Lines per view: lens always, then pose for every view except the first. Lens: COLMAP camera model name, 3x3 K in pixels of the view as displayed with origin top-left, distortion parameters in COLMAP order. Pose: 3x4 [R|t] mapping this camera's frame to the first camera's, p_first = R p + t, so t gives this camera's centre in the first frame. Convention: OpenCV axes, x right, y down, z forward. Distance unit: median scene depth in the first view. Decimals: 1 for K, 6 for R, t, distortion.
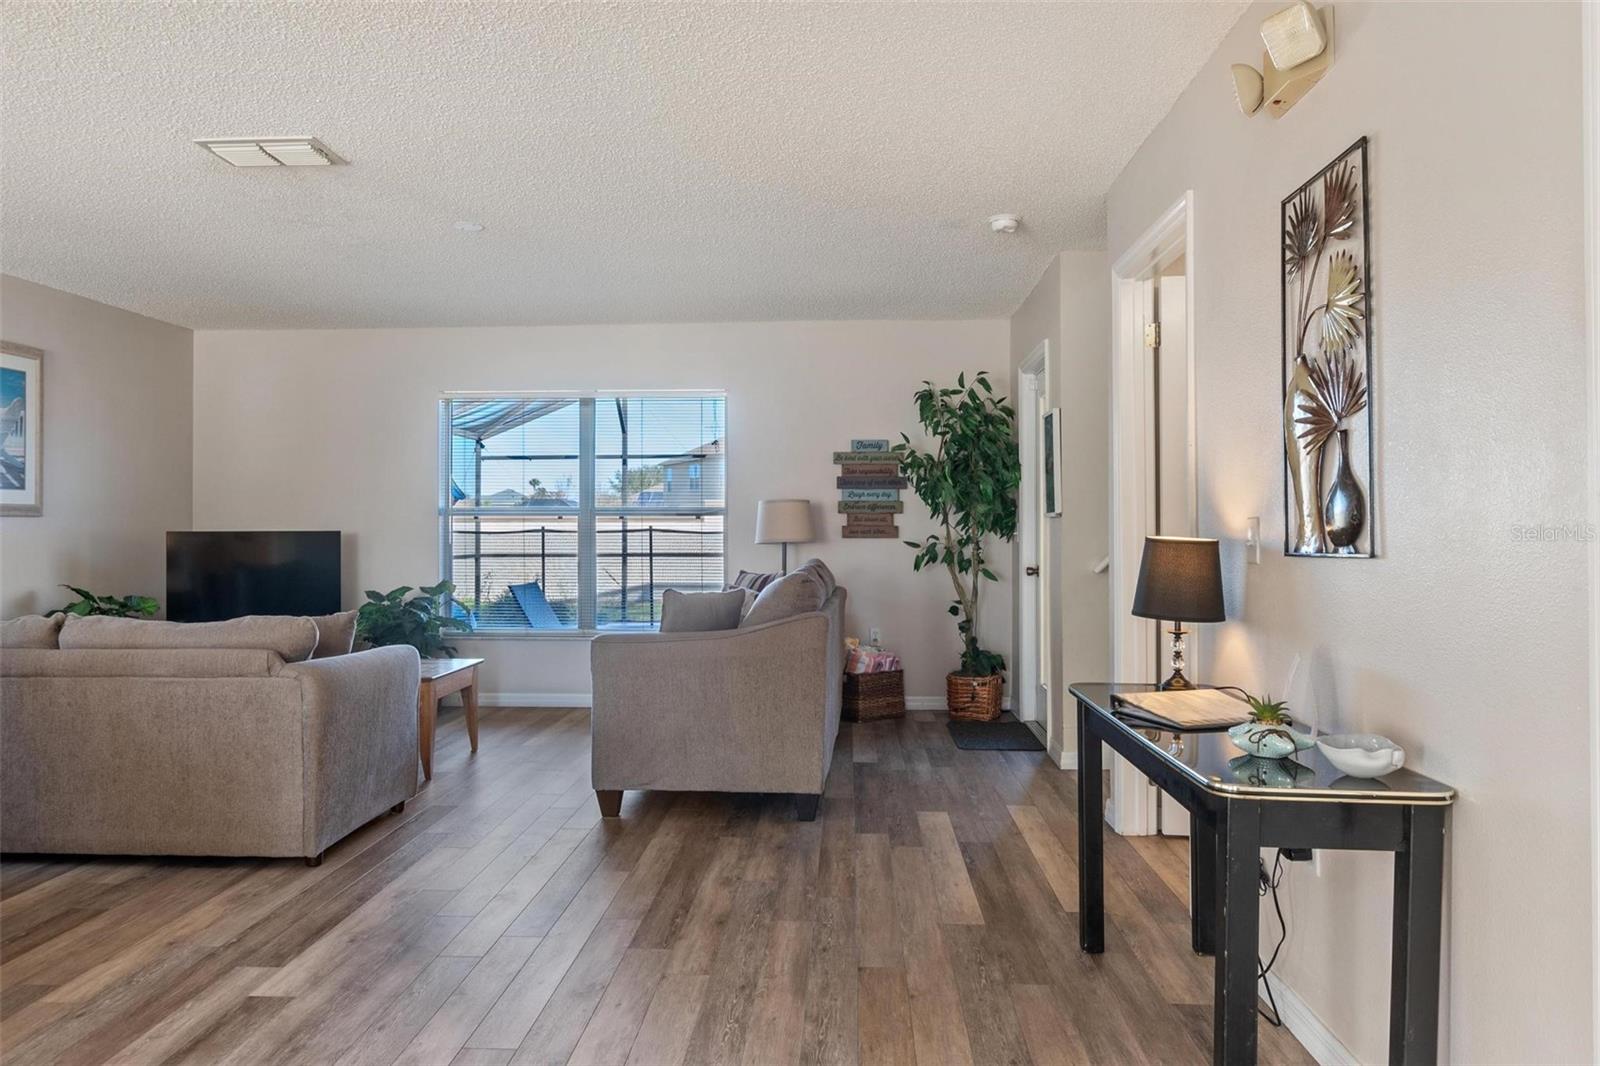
lens RADIAL K [[1098.3, 0, 796.0], [0, 1098.3, 497.8], [0, 0, 1]] dist [-0.004480, -0.000760]
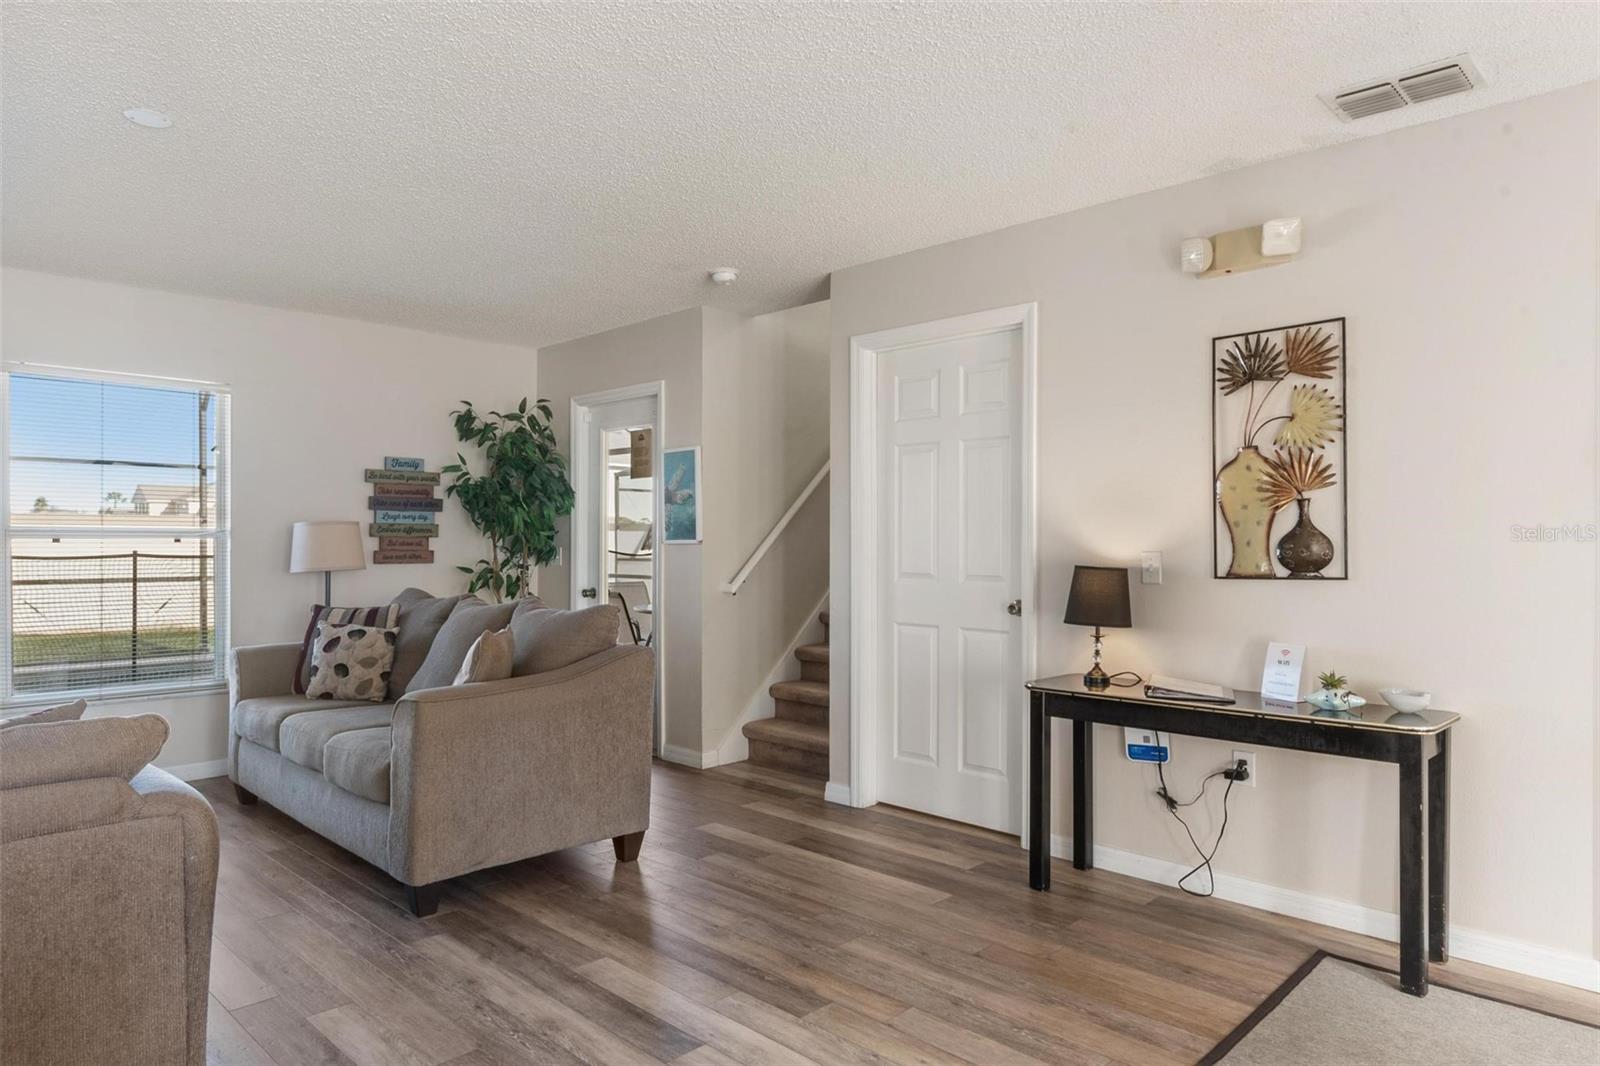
lens RADIAL K [[989.8, 0, 800.0], [0, 989.8, 533.0], [0, 0, 1]] dist [0.001090, 0.000941]
pose [[0.662926, 0.006574, 0.748656, -0.351419], [-0.019647, 0.999770, 0.008617, -0.003135], [-0.748427, -0.020421, 0.662902, 0.203040]]
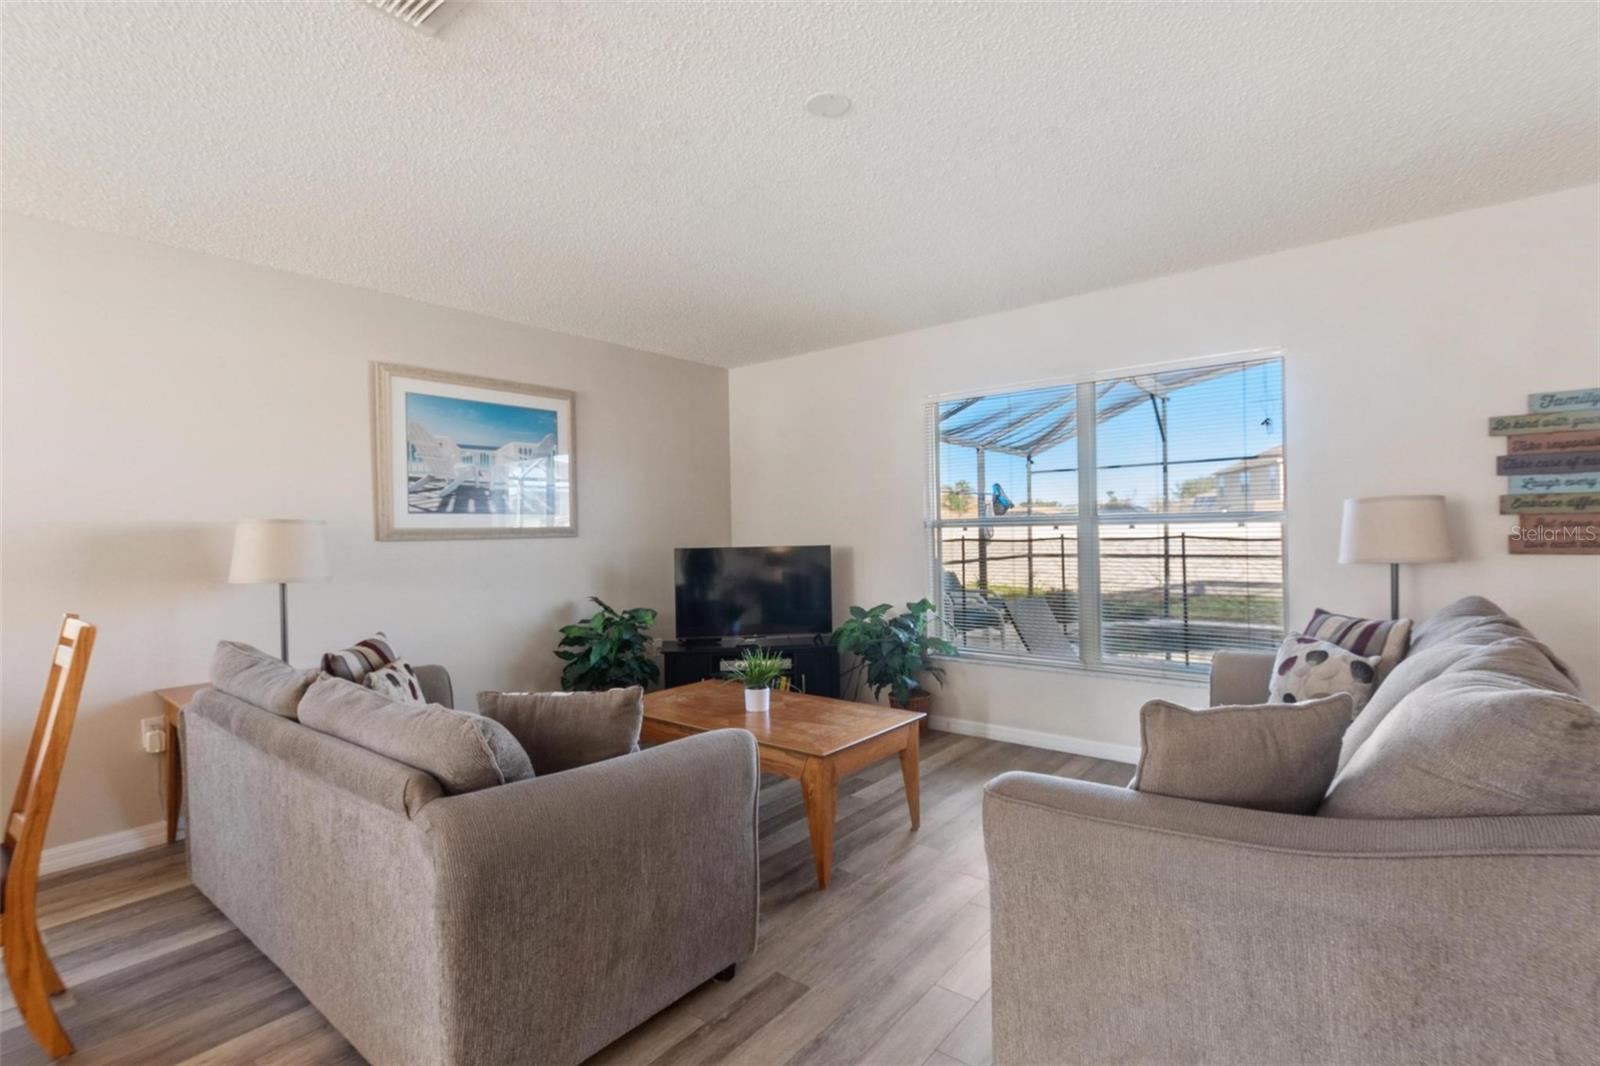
lens RADIAL K [[746.8, 0, 800.0], [0, 746.8, 533.0], [0, 0, 1]] dist [0.002028, -0.000074]
pose [[0.807284, -0.011470, -0.590052, -0.033240], [0.032490, 0.999159, 0.025028, 0.000902], [0.589268, -0.039375, 0.806978, 0.440609]]
